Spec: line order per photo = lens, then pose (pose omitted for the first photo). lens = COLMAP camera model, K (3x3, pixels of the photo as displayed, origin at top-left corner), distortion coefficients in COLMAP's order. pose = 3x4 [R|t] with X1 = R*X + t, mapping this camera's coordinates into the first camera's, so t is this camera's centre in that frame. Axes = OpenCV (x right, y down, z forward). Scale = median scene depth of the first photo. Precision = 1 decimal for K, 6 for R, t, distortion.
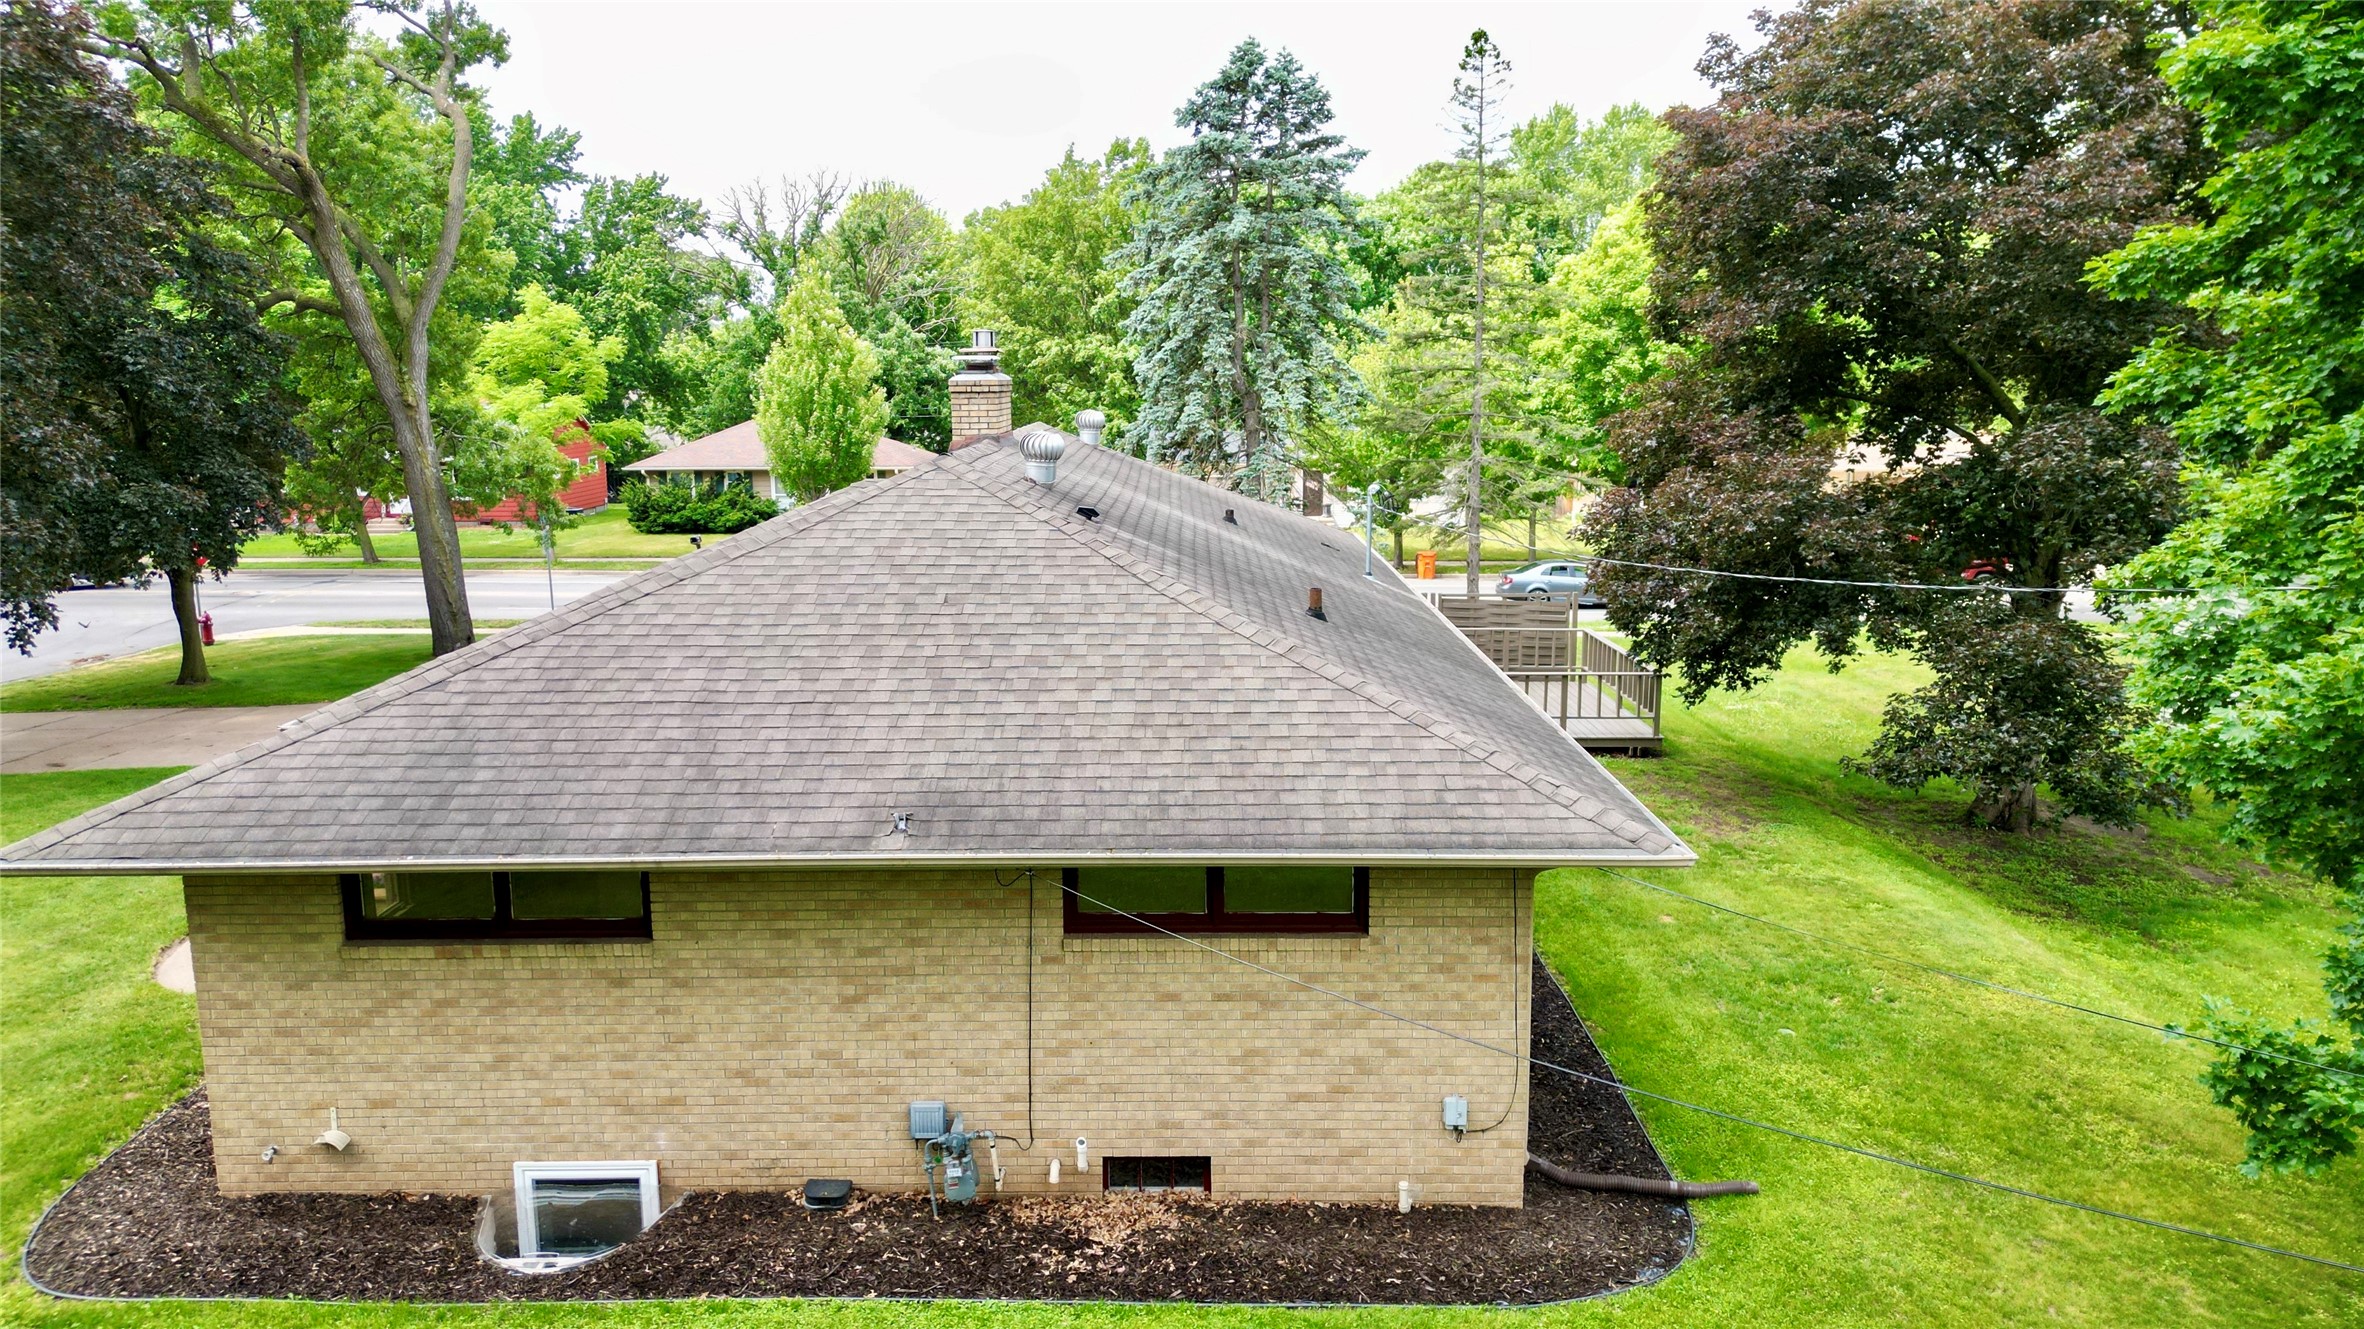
lens RADIAL K [[1653.4, 0, 1123.9], [0, 1653.4, 660.2], [0, 0, 1]] dist [0.029224, -0.000044]
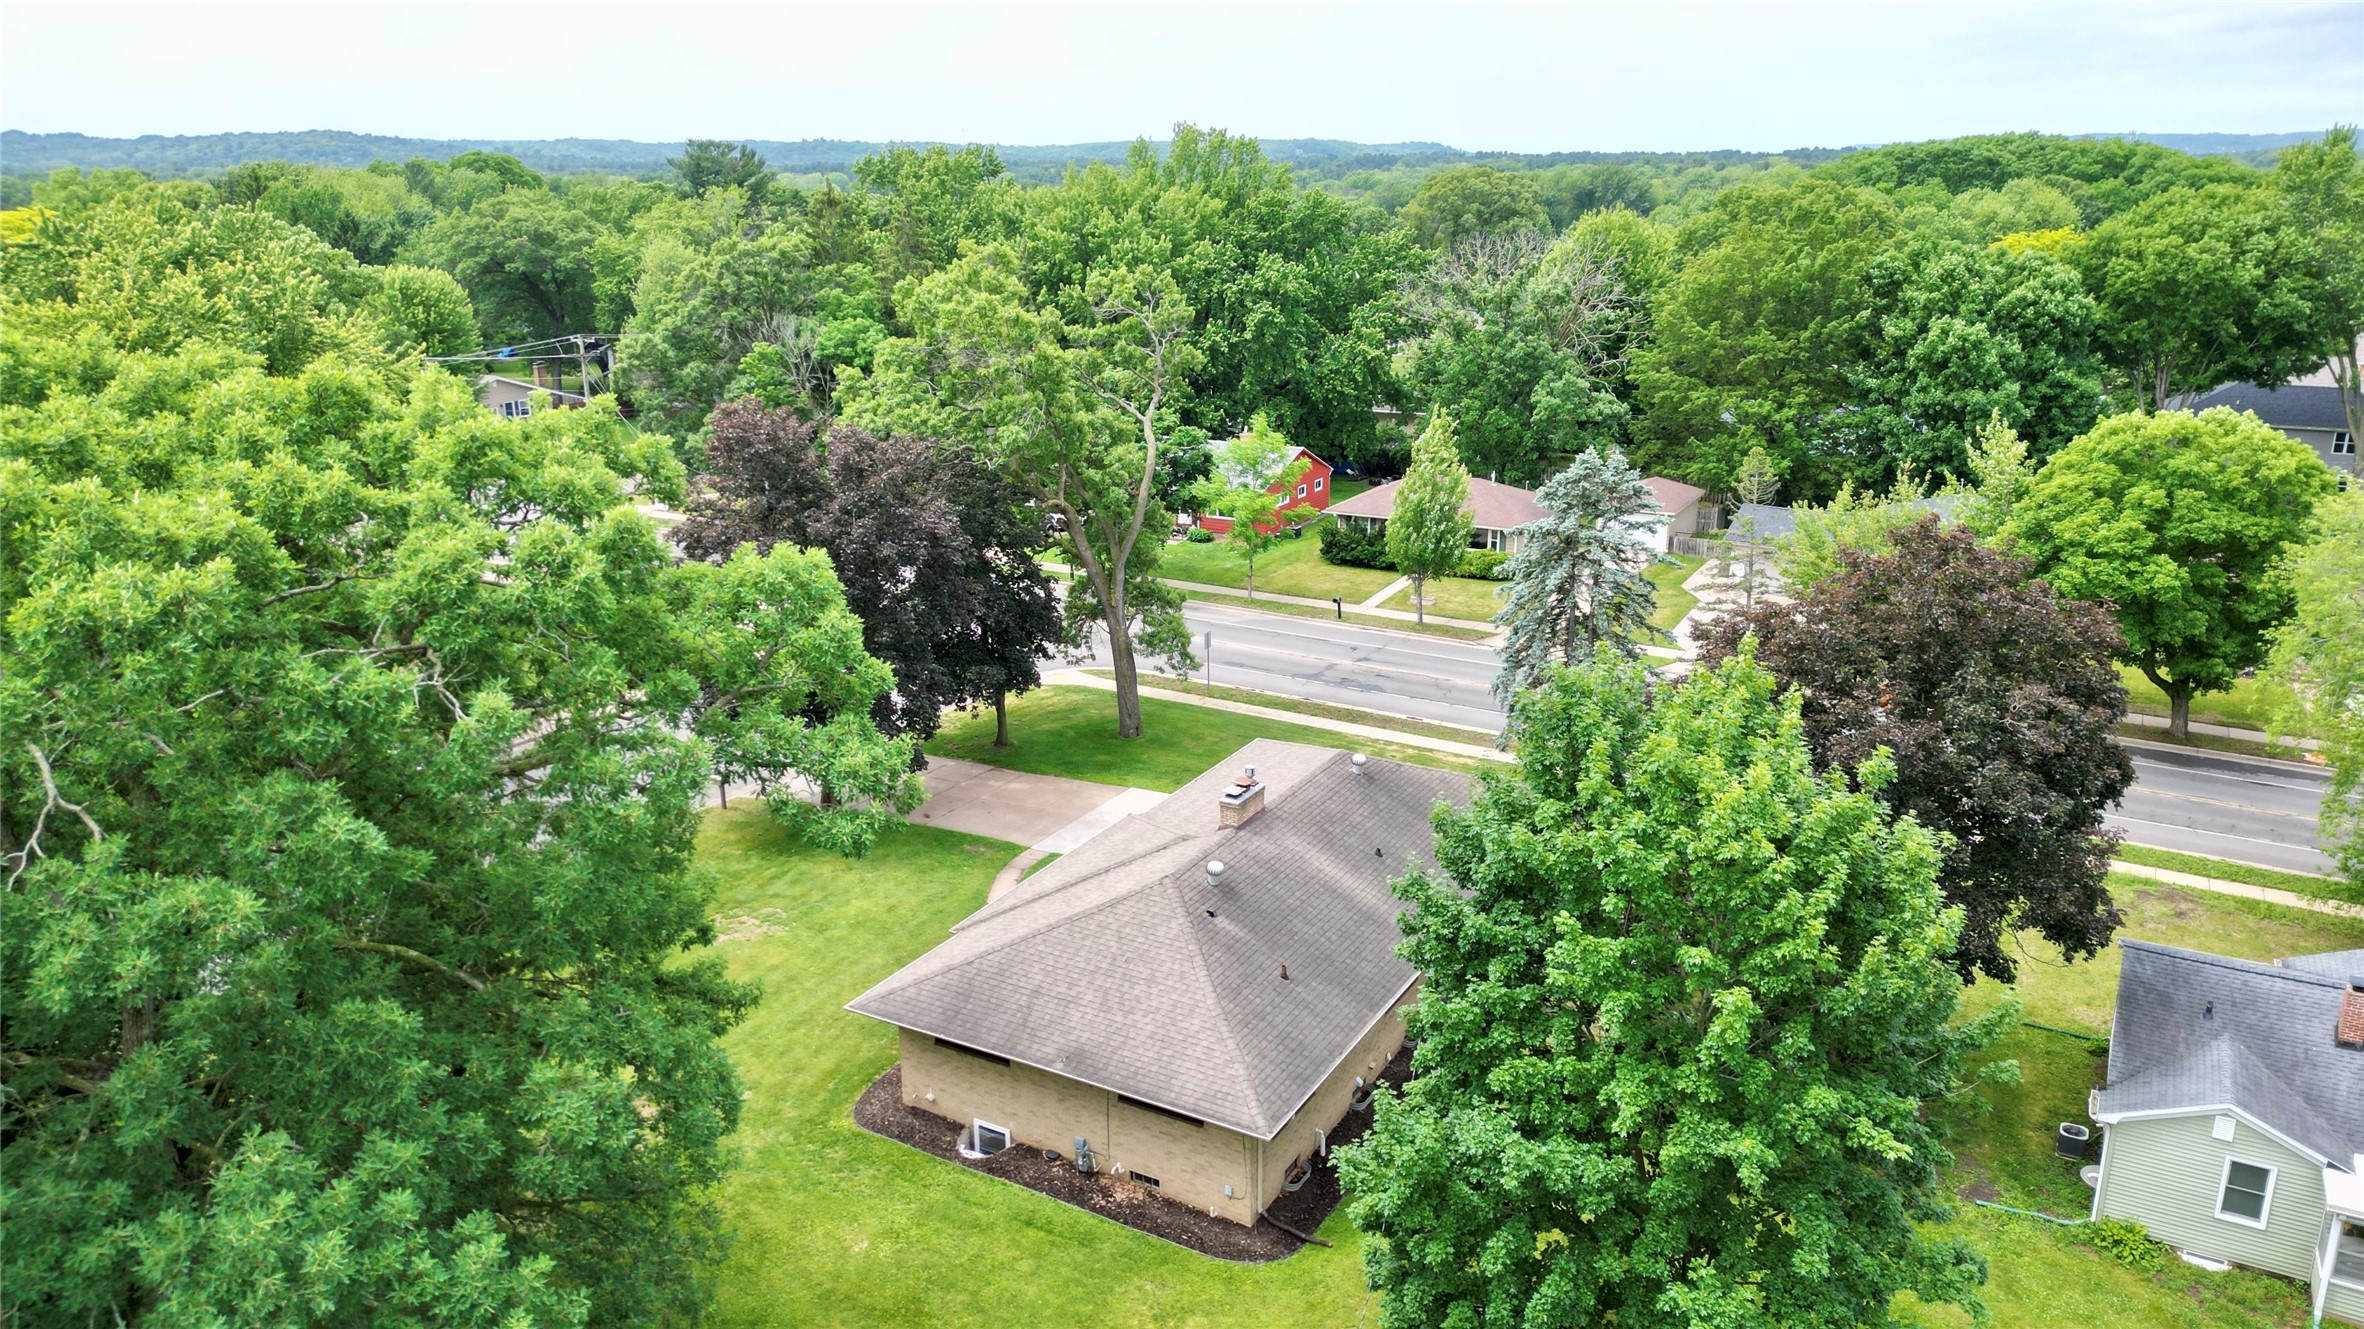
lens RADIAL K [[1653.4, 0, 1123.9], [0, 1653.4, 660.2], [0, 0, 1]] dist [0.029224, -0.000044]
pose [[0.860086, 0.138763, -0.490915, 1.350300], [-0.064100, 0.984065, 0.165854, -1.134387], [0.506107, -0.111182, 0.855275, -1.520804]]
